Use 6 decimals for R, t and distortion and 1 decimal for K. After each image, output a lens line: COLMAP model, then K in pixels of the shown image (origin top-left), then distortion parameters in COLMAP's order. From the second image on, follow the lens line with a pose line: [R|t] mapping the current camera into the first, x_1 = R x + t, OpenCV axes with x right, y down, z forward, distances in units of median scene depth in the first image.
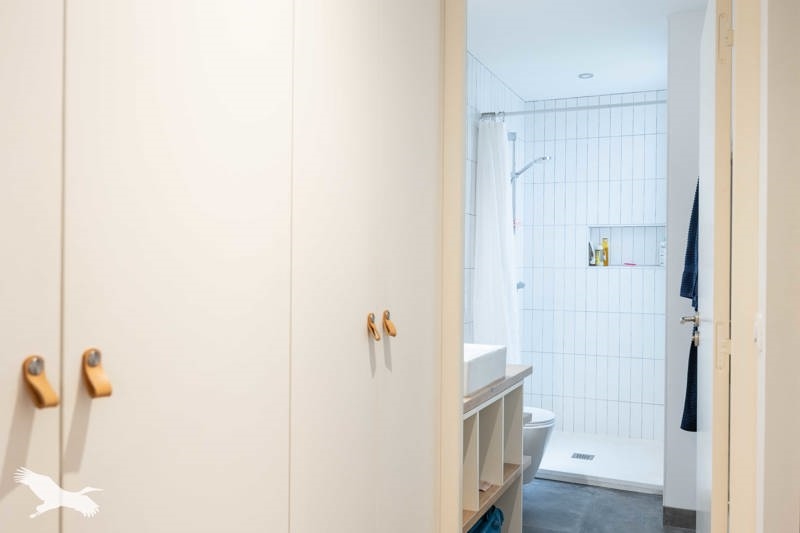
lens RADIAL K [[716.0, 0, 400.7], [0, 716.0, 266.0], [0, 0, 1]] dist [0.005780, 0.001364]
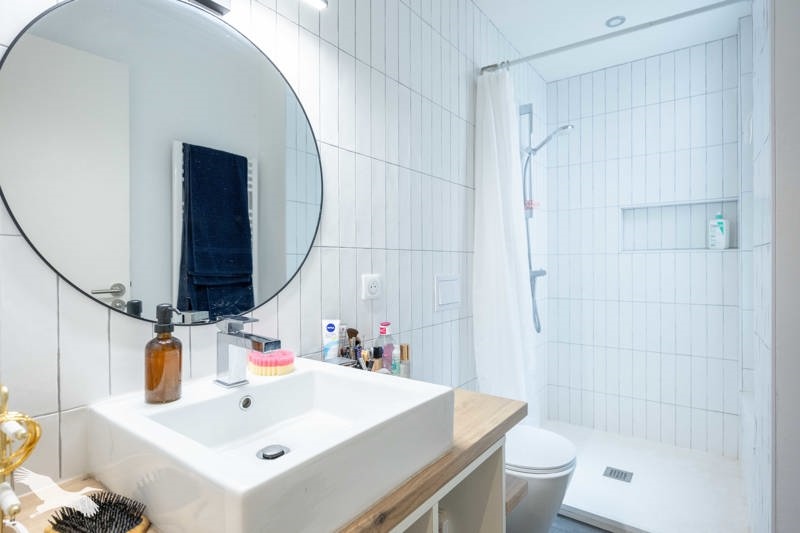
lens RADIAL K [[418.4, 0, 397.1], [0, 418.4, 267.8], [0, 0, 1]] dist [-0.000642, -0.000006]
pose [[0.974106, -0.014229, -0.225644, 0.120419], [0.015613, 0.999869, 0.004351, 0.016970], [0.225552, -0.007761, 0.974200, 0.482135]]
